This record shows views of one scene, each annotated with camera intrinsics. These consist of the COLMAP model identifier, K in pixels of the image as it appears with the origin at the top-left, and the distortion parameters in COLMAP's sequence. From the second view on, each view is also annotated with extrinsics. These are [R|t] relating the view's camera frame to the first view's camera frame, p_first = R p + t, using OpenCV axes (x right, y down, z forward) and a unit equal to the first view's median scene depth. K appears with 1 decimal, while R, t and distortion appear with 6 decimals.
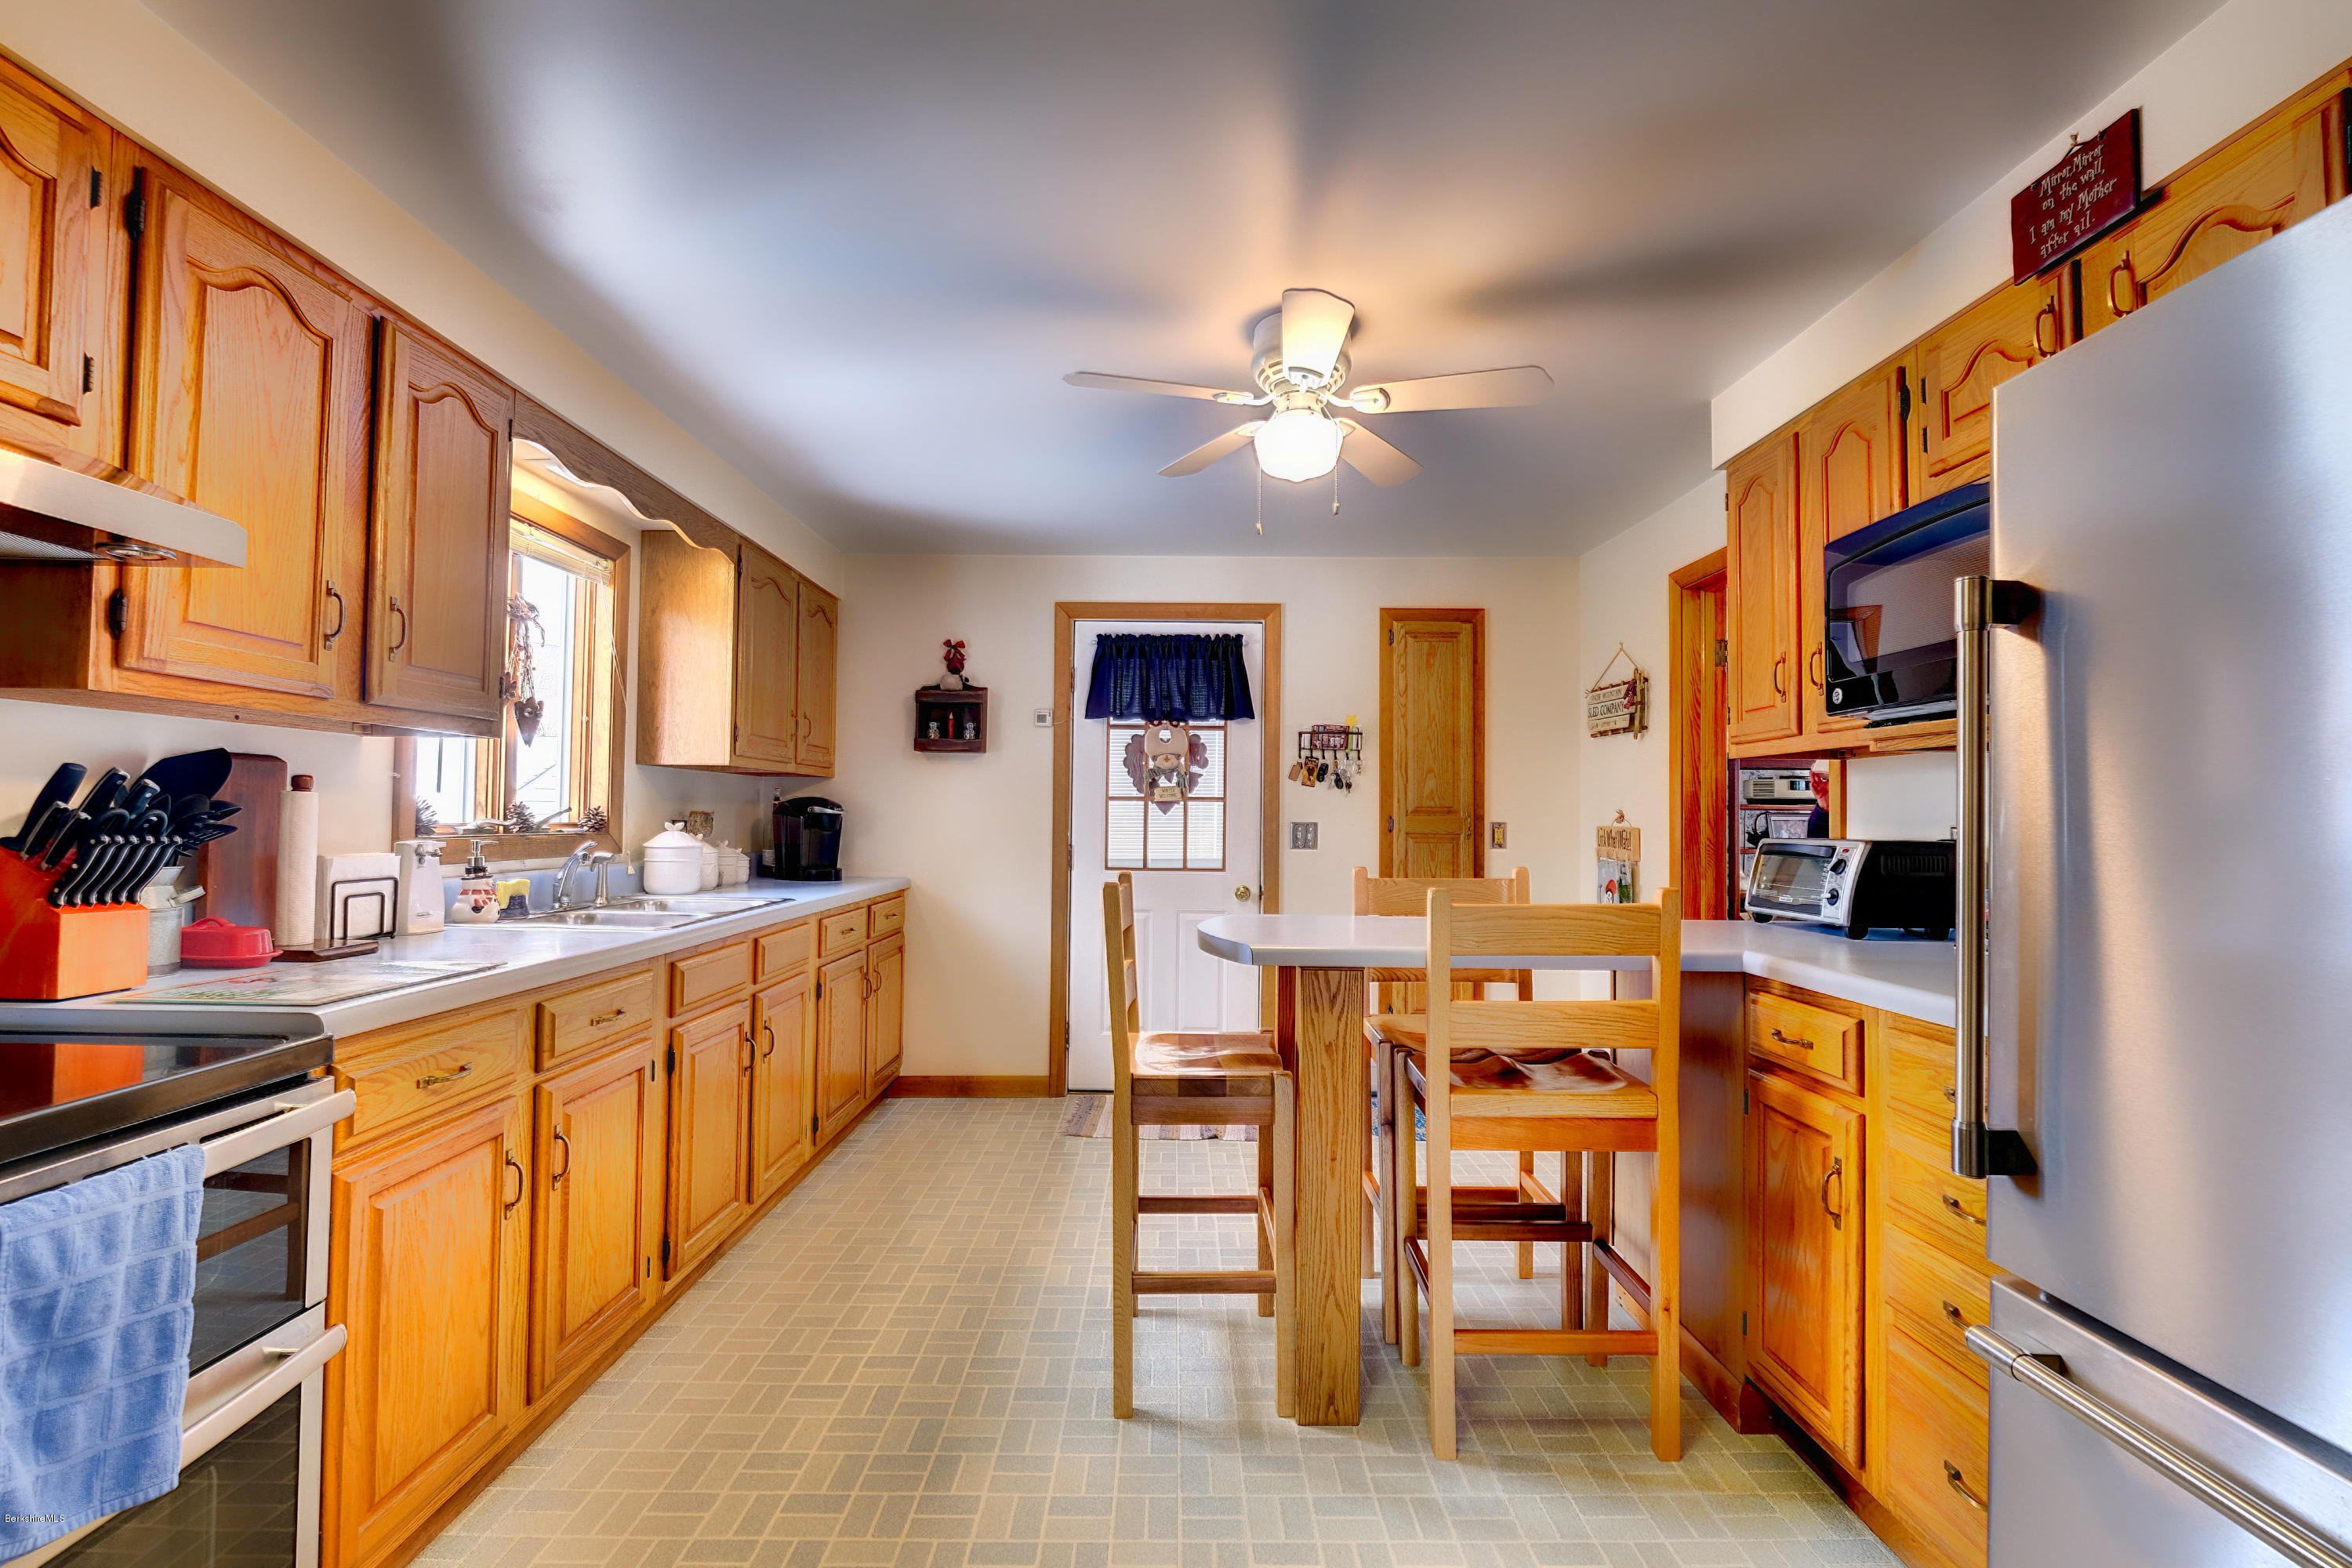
lens RADIAL K [[1015.6, 0, 1175.7], [0, 1015.6, 795.9], [0, 0, 1]] dist [-0.008079, 0.001047]
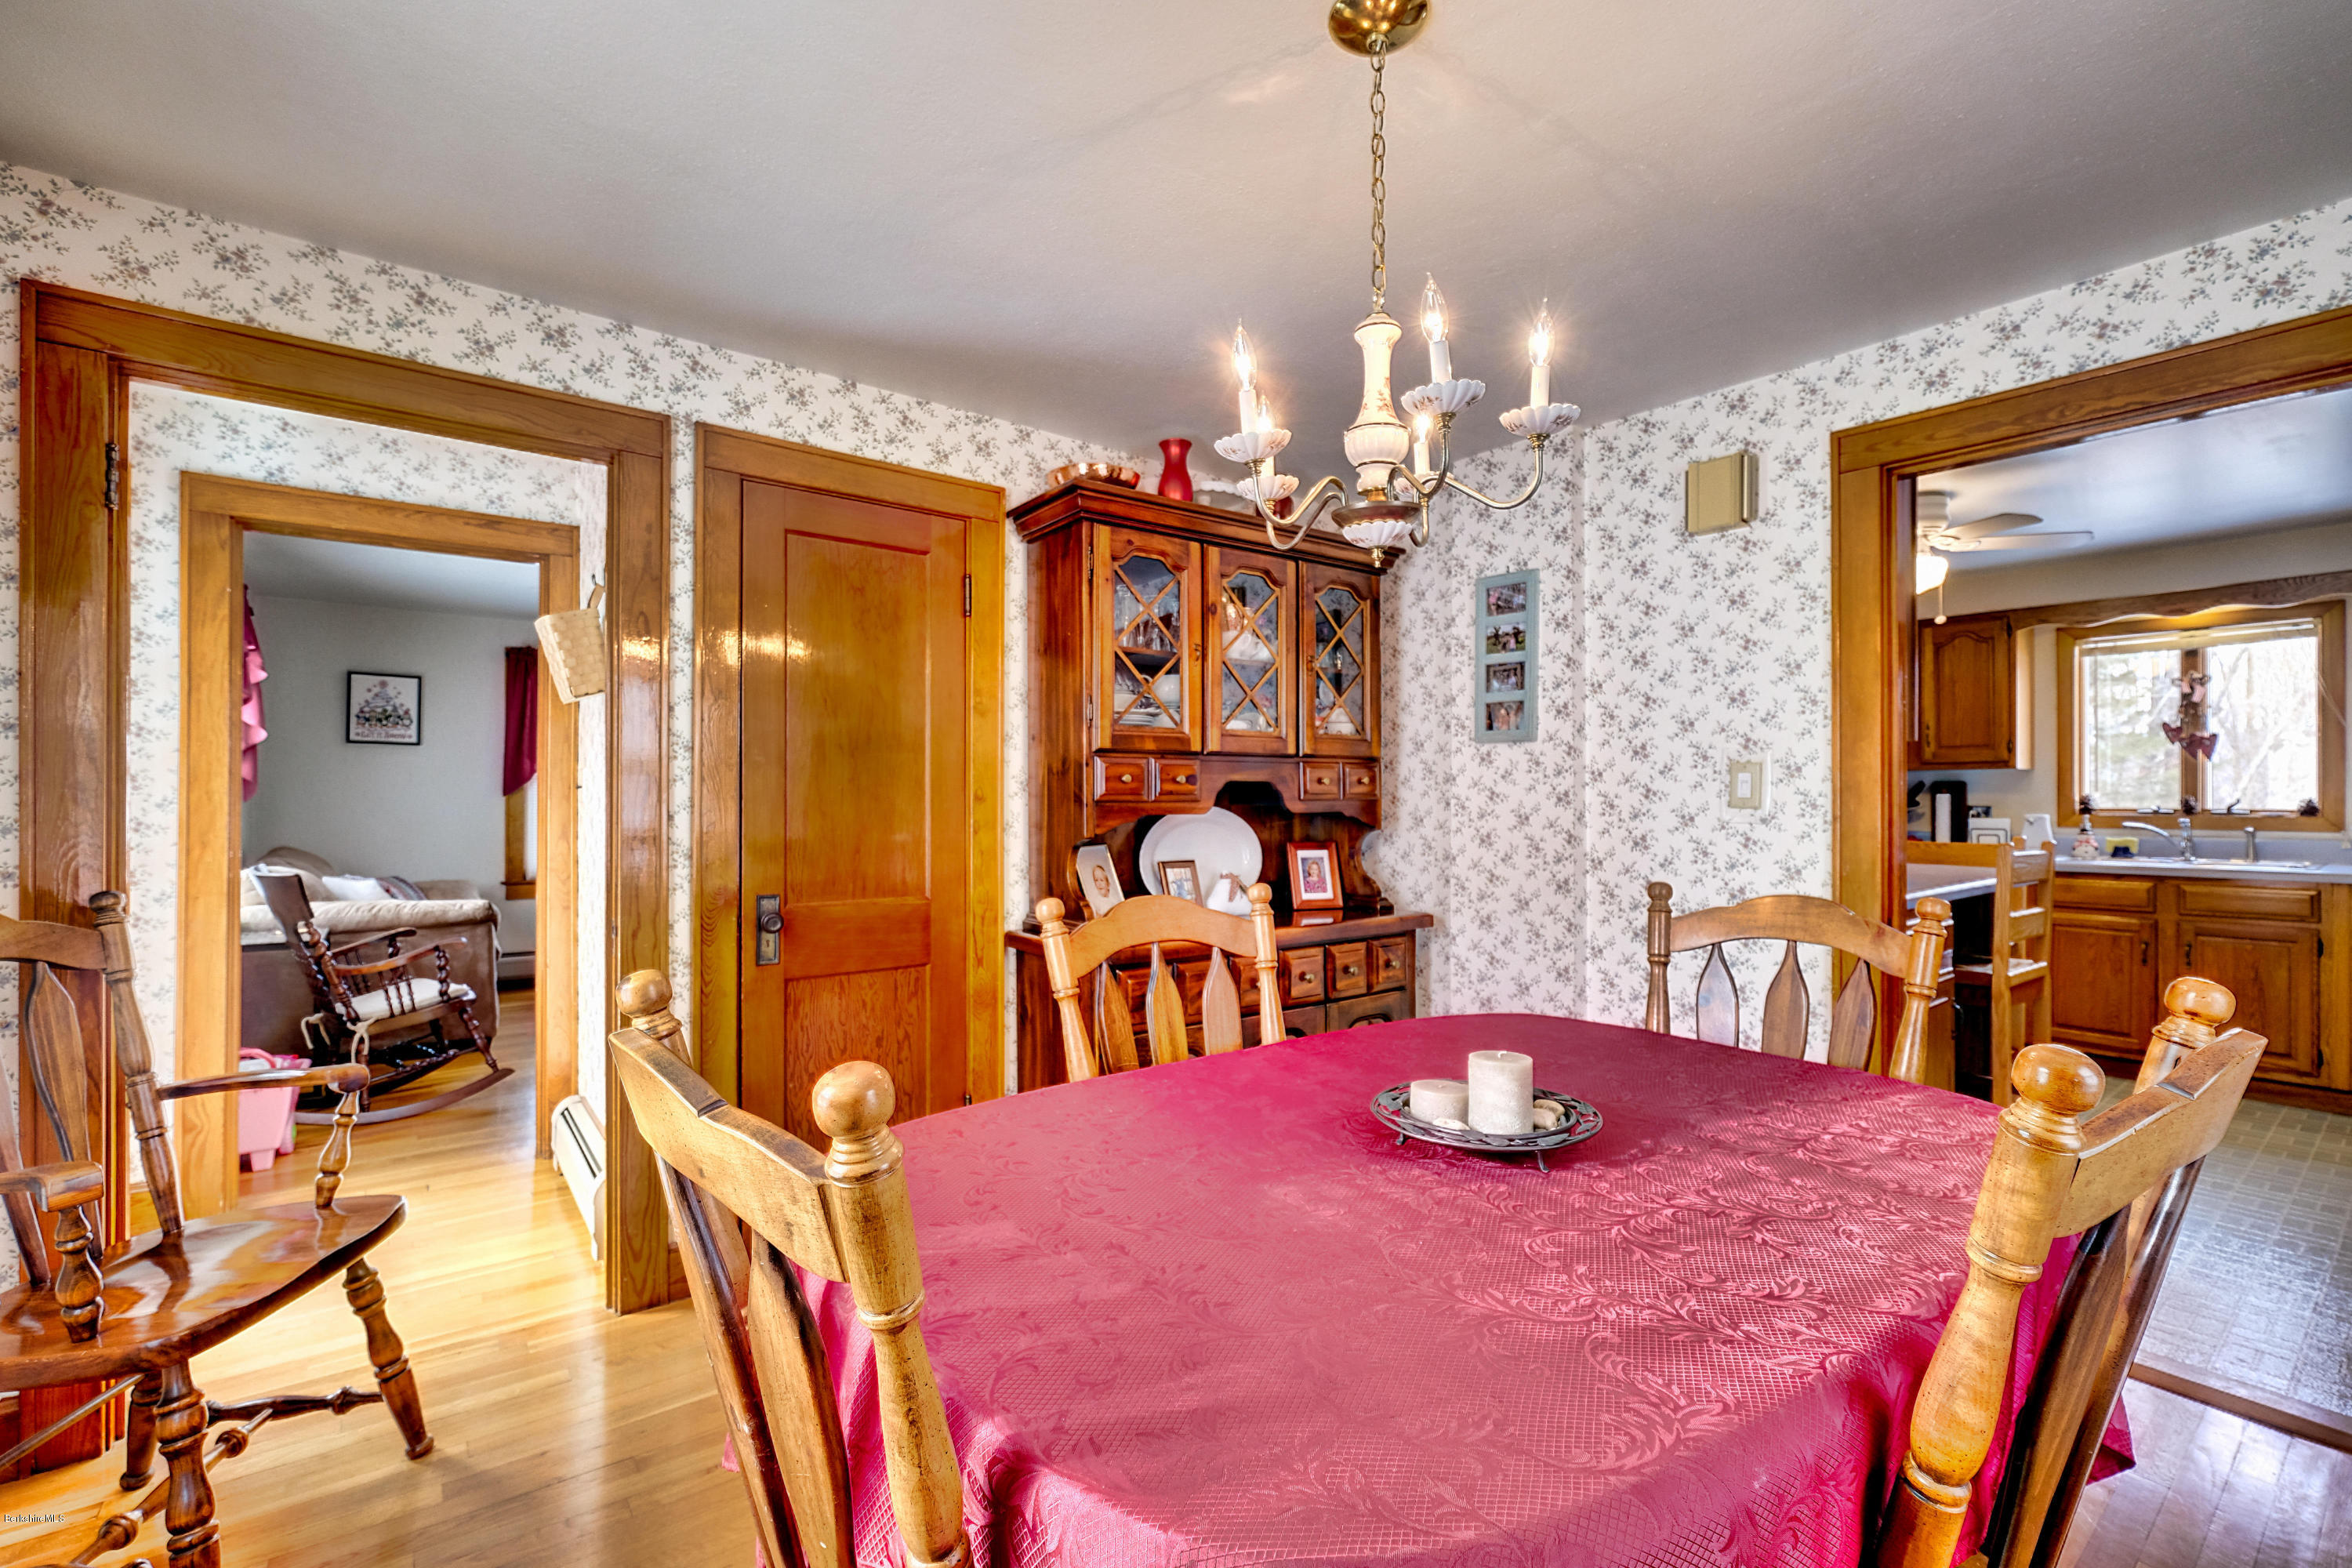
lens RADIAL K [[1015.6, 0, 1172.0], [0, 1015.6, 792.9], [0, 0, 1]] dist [-0.008079, 0.001047]
pose [[-0.792851, -0.015738, -0.609213, 1.969216], [0.002237, 0.999585, -0.028733, 0.051779], [0.609412, -0.024144, -0.792486, 1.487460]]
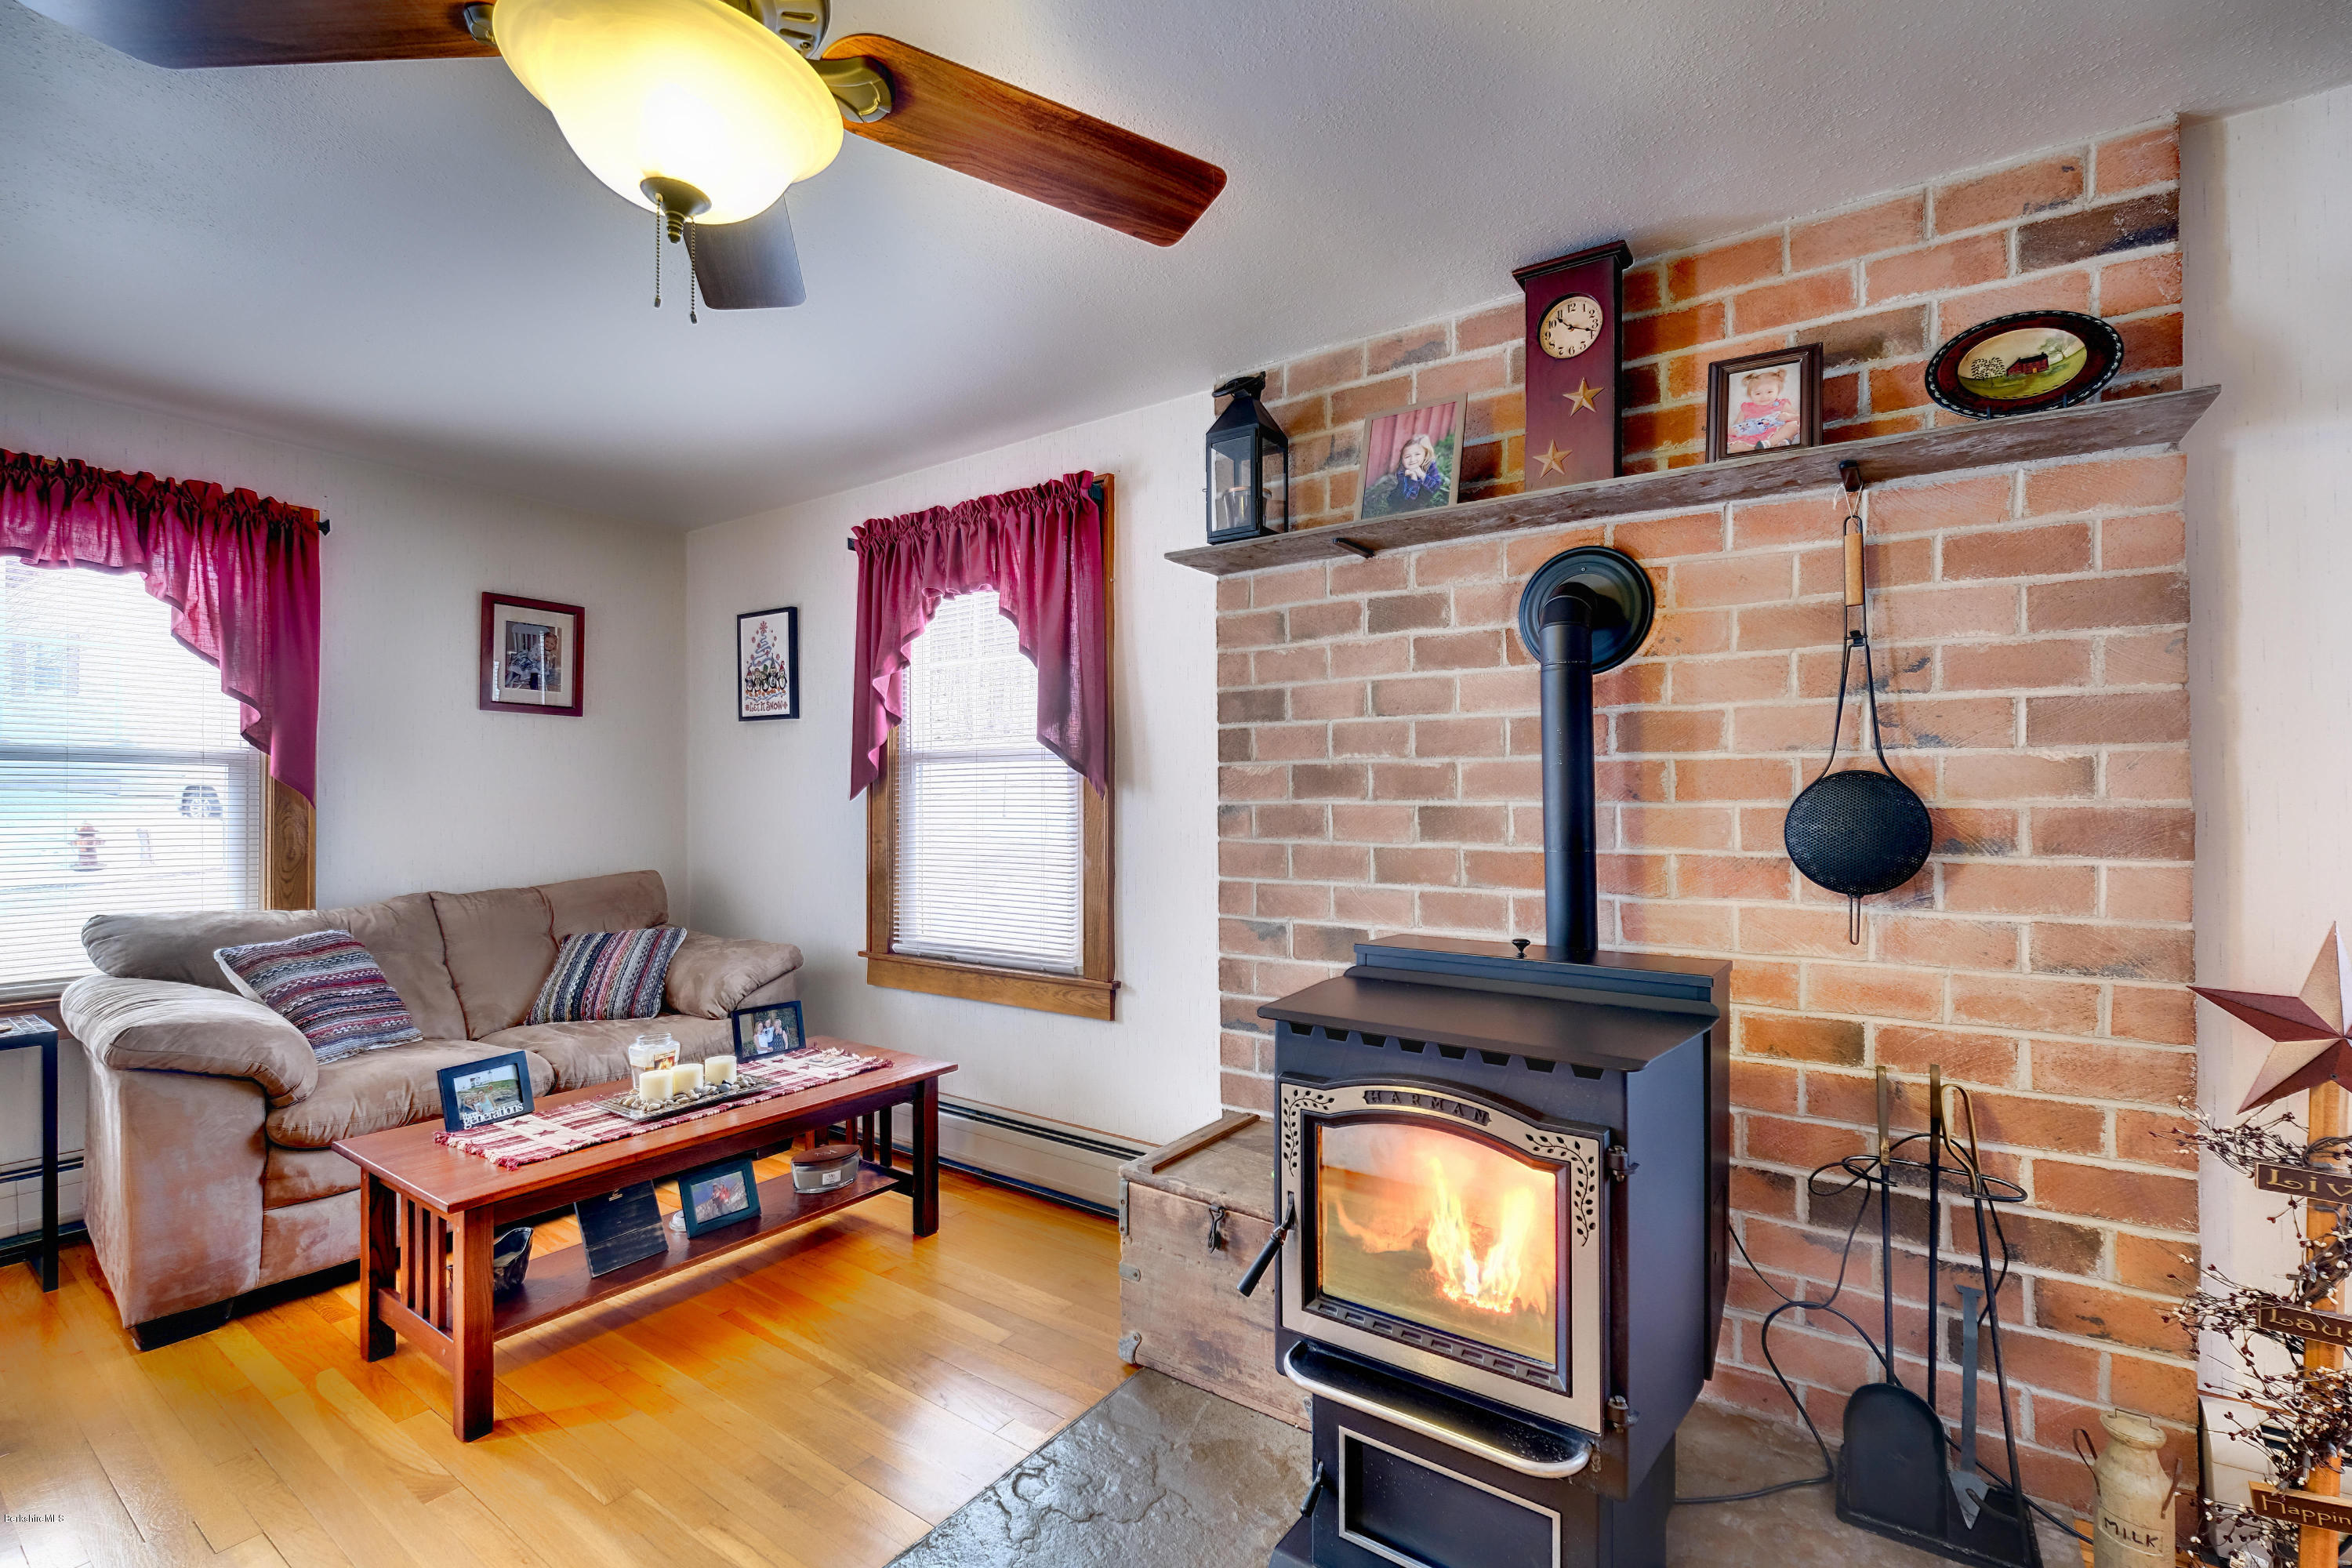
lens RADIAL K [[1015.6, 0, 1179.0], [0, 1015.6, 792.4], [0, 0, 1]] dist [-0.008079, 0.001047]
pose [[-0.820191, -0.005409, 0.572064, 0.534250], [-0.019404, 0.999643, -0.018368, -0.010804], [-0.571761, -0.026166, -0.820003, -0.726507]]
